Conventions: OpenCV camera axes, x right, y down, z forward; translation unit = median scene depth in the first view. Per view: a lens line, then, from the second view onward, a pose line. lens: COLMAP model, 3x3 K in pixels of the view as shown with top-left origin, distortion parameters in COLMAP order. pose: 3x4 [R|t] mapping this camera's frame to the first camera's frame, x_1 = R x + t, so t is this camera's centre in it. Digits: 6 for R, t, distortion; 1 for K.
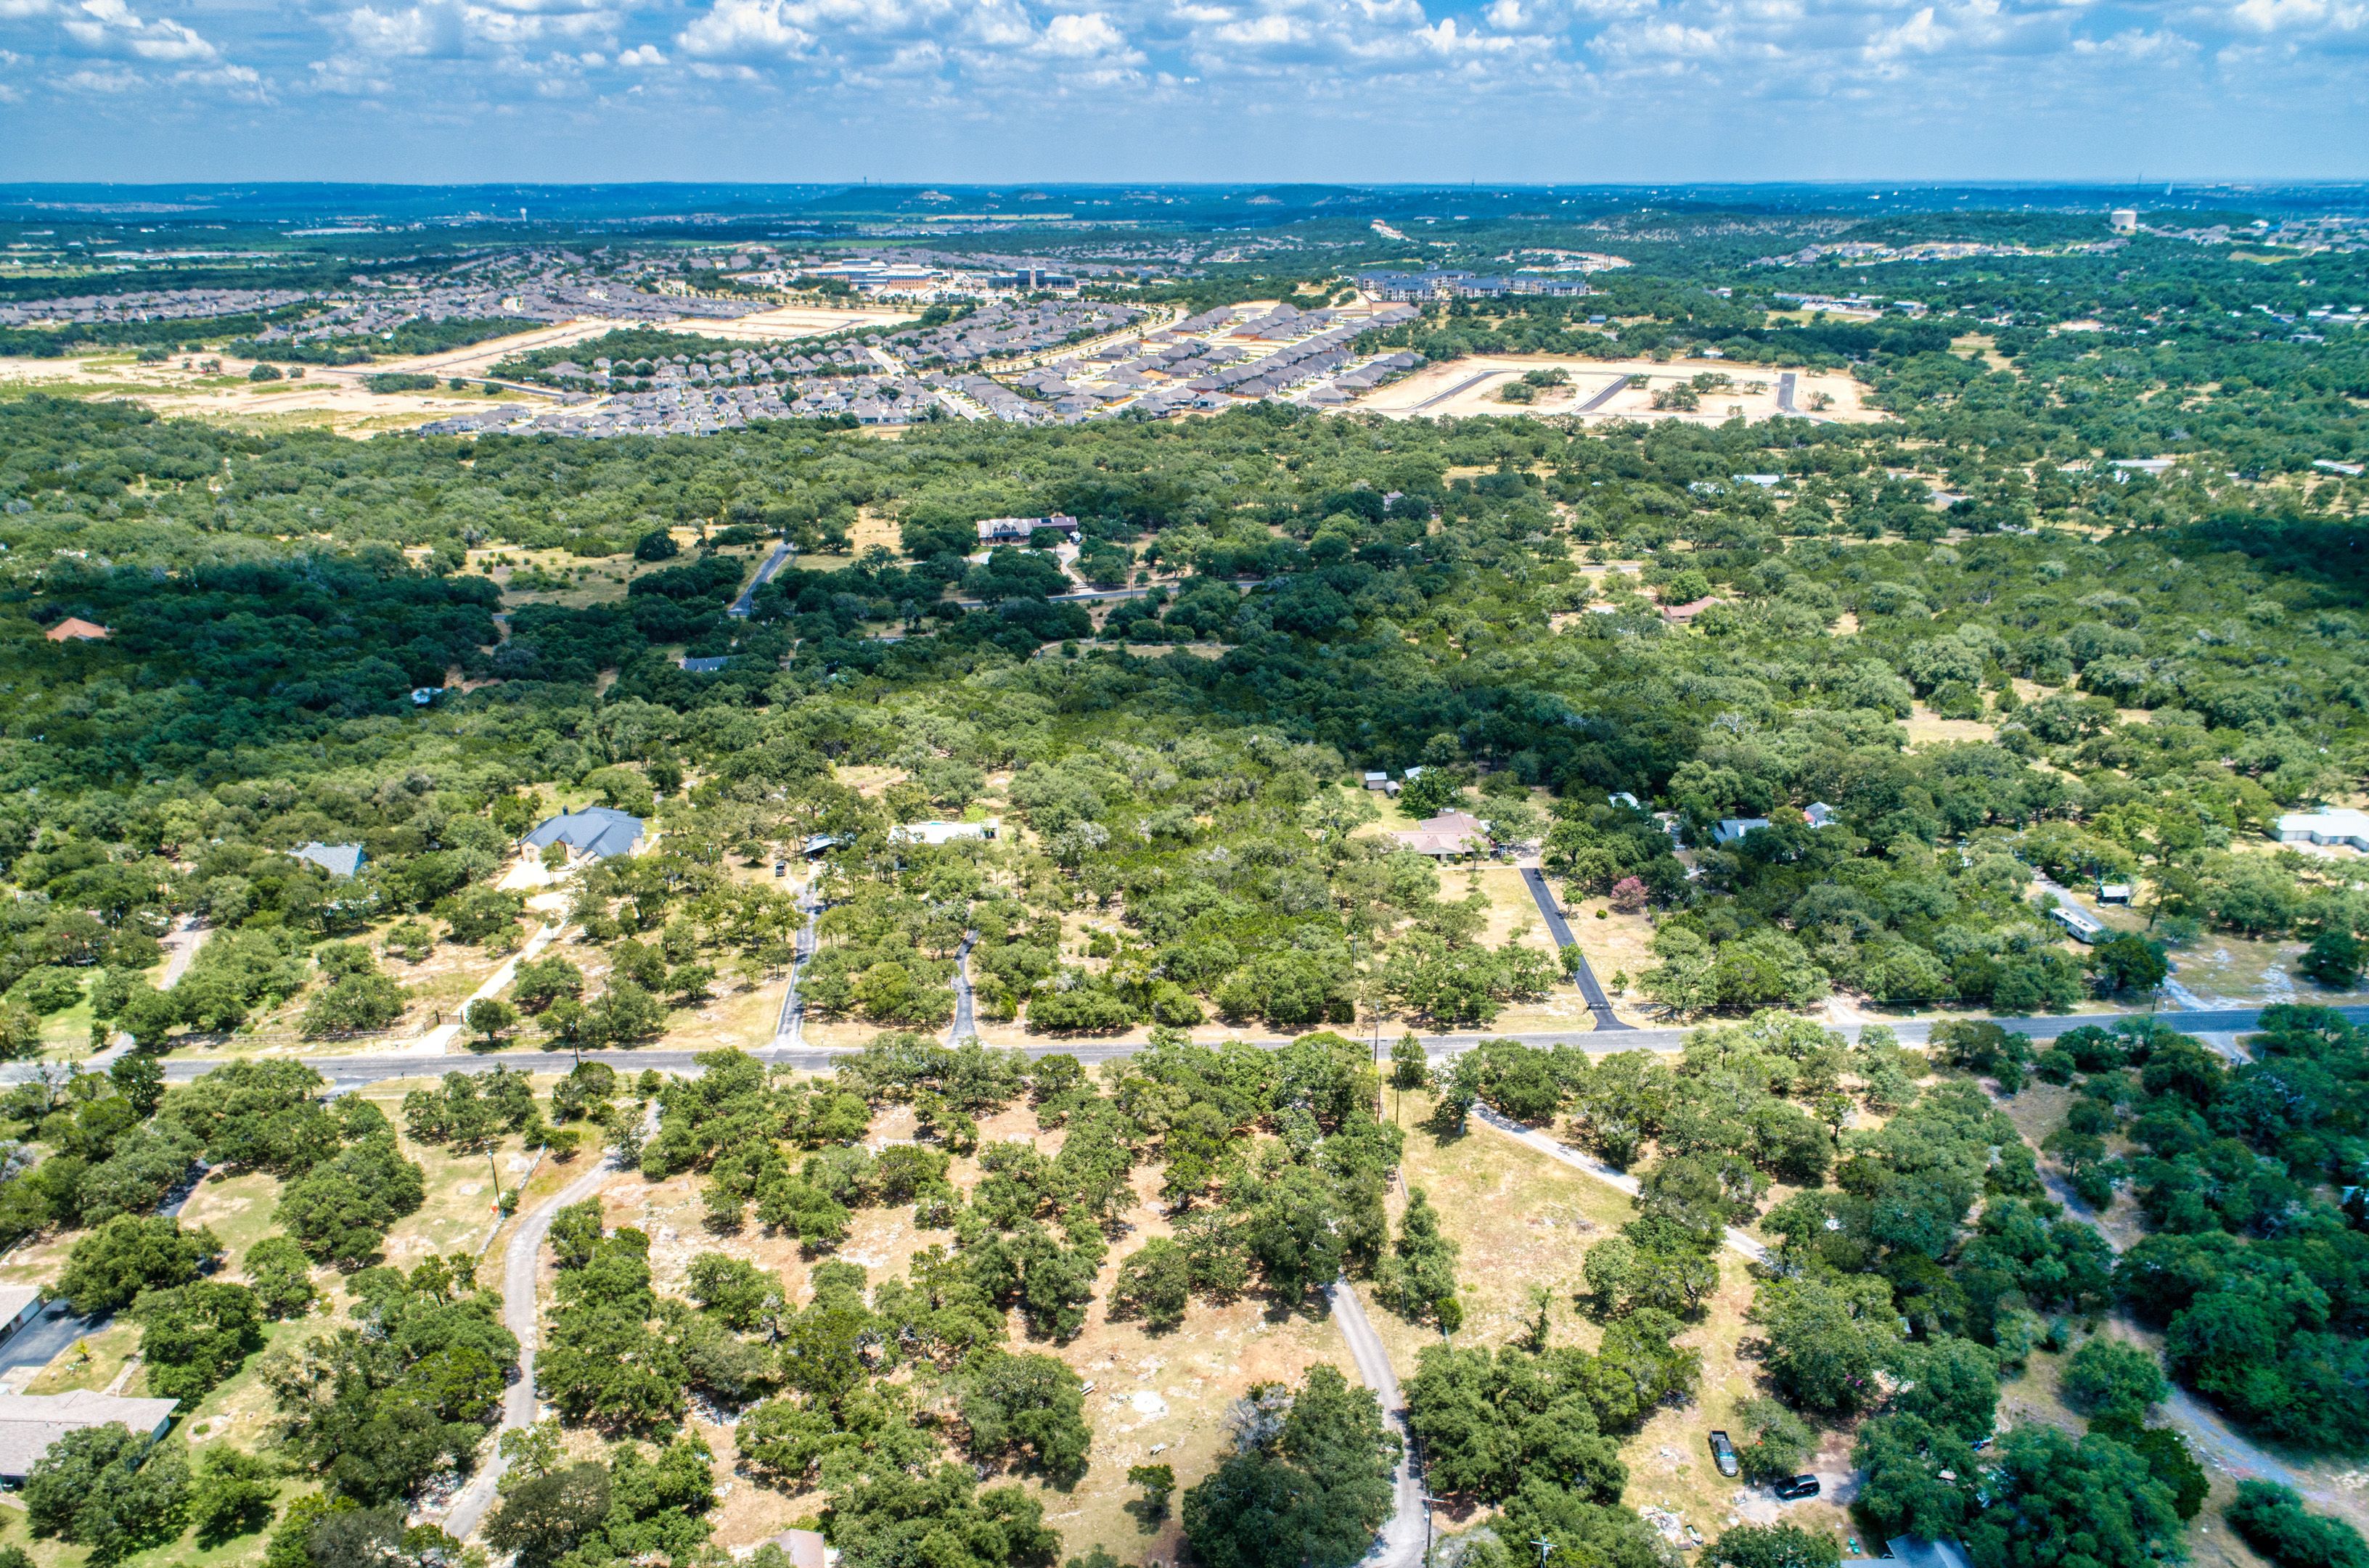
lens RADIAL K [[1616.3, 0, 1170.6], [0, 1616.3, 835.7], [0, 0, 1]] dist [-0.001342, 0.005054]
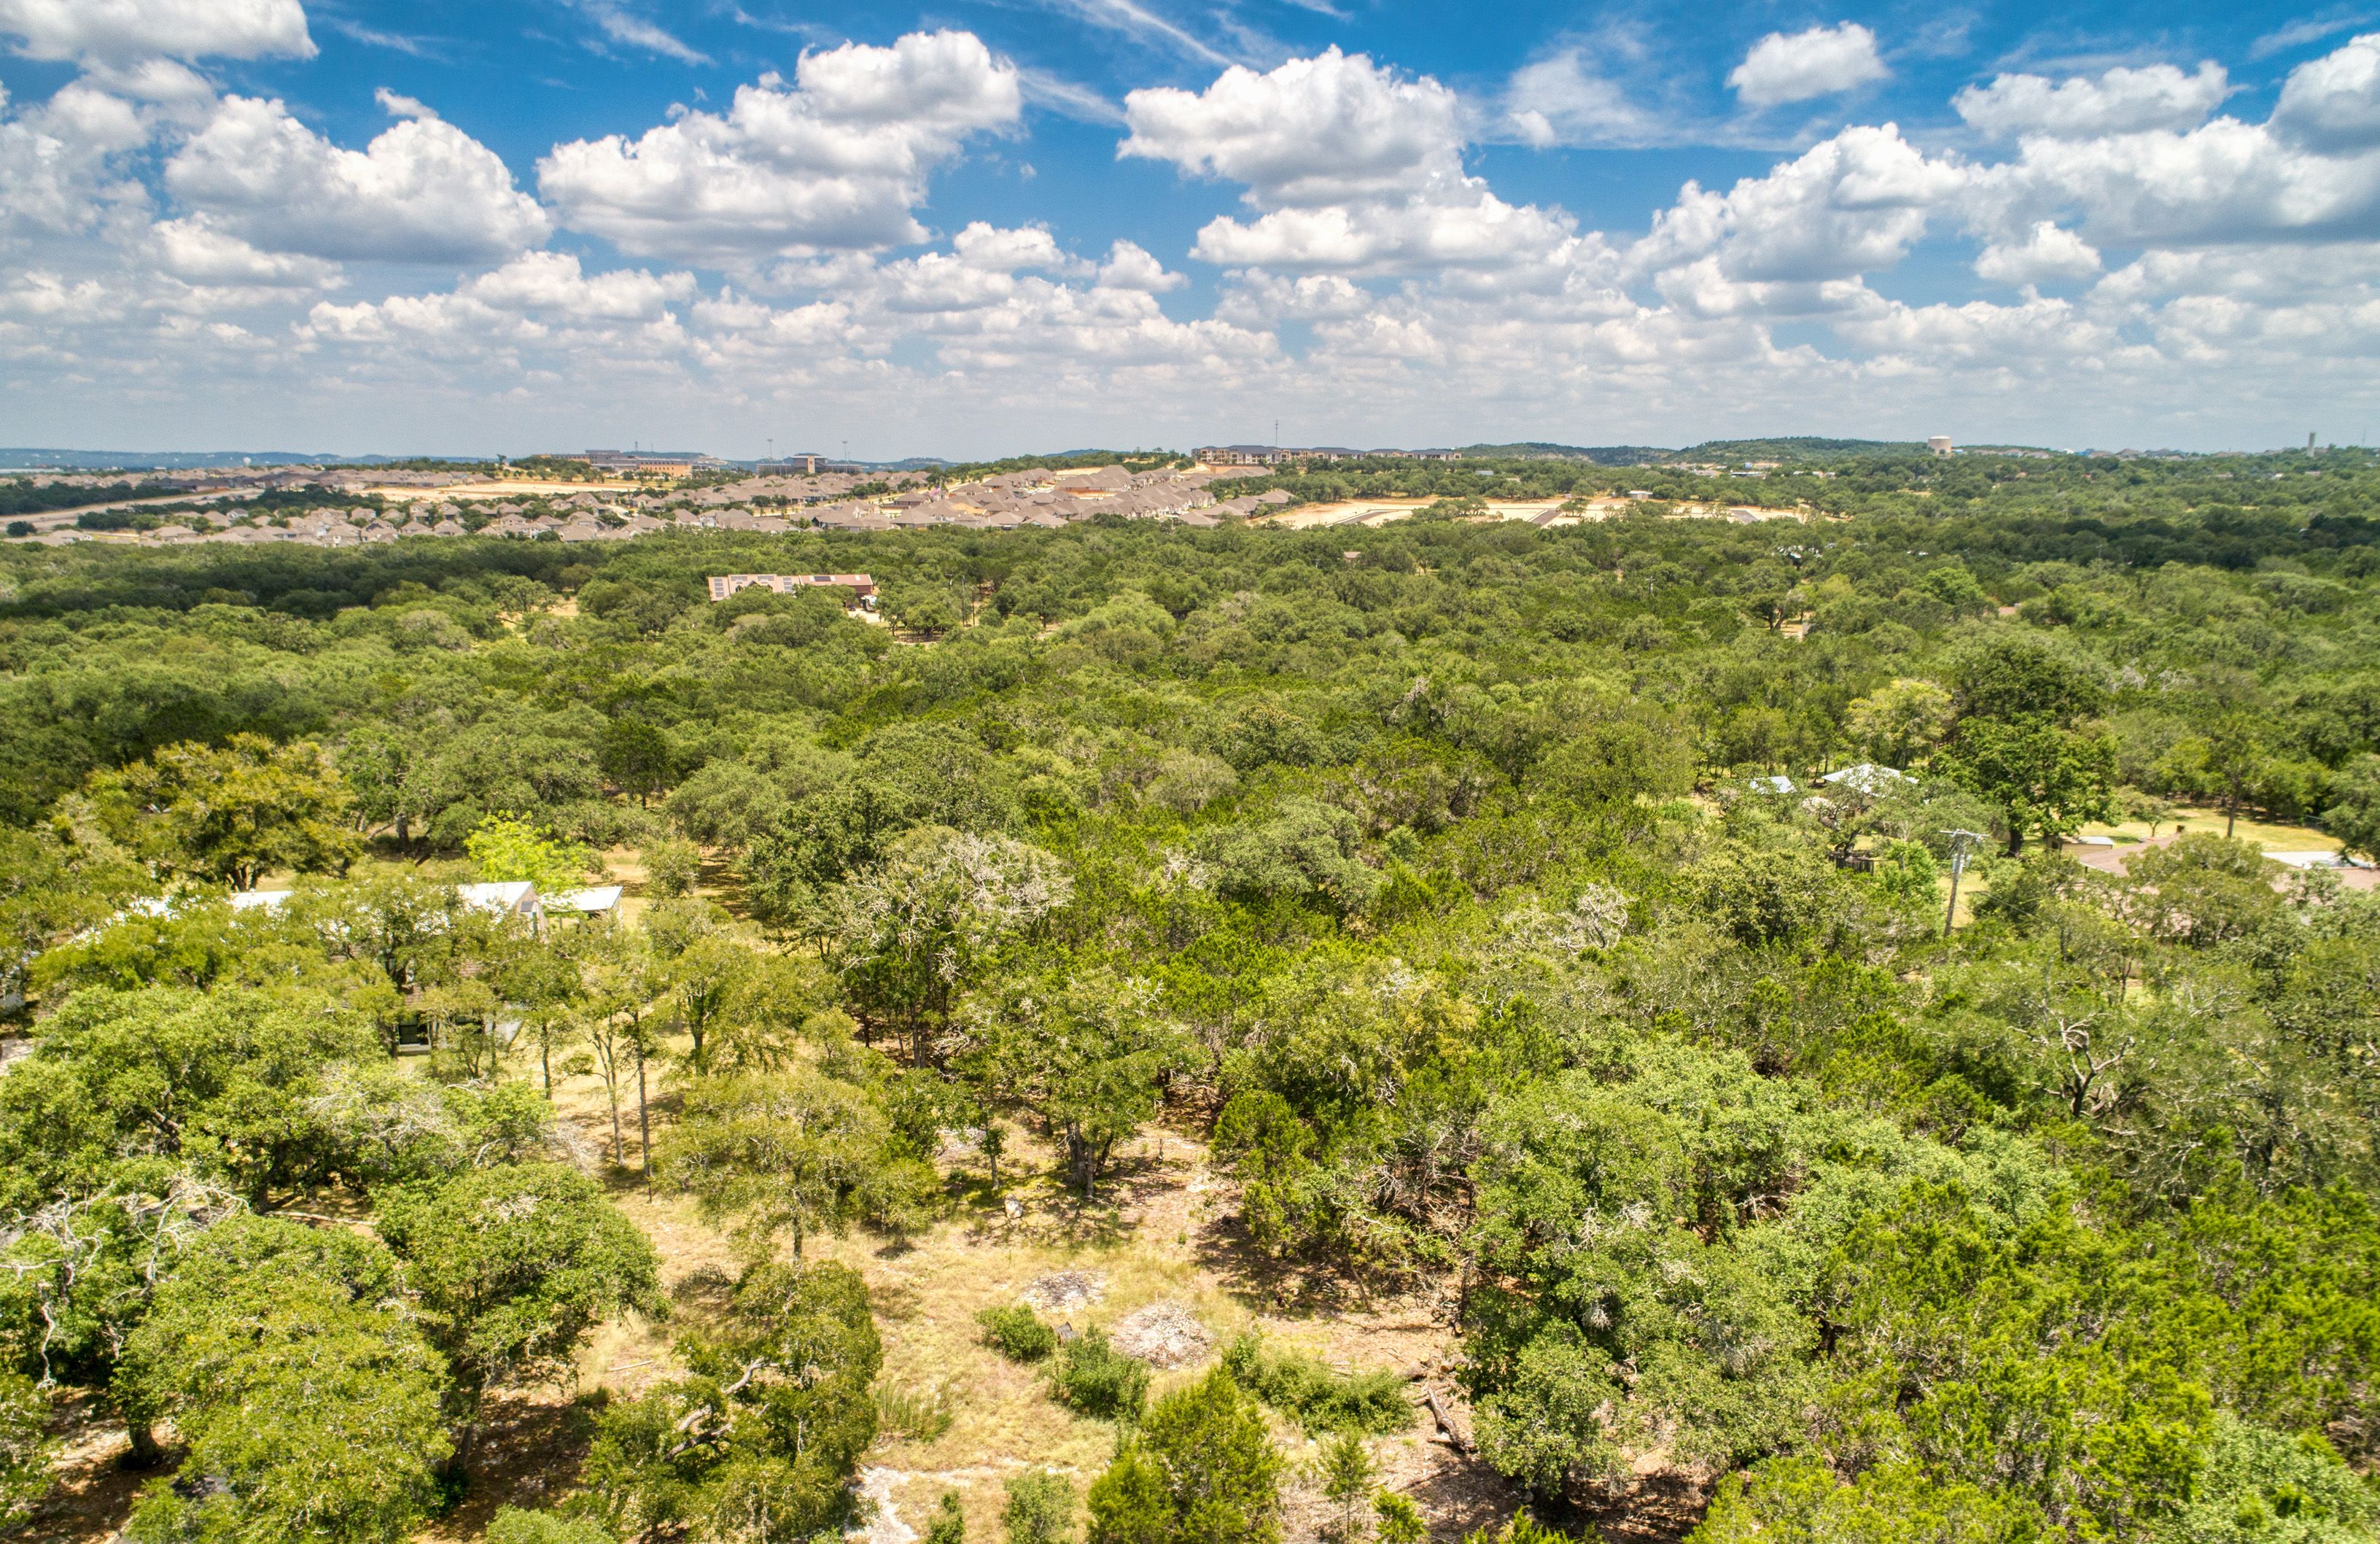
lens RADIAL K [[1643.4, 0, 1190.0], [0, 1643.4, 772.0], [0, 0, 1]] dist [0.000969, 0.003704]
pose [[0.989813, -0.010322, 0.142000, -0.019920], [0.040104, 0.977196, -0.208518, 0.012501], [-0.136610, 0.212089, 0.967655, 0.277942]]
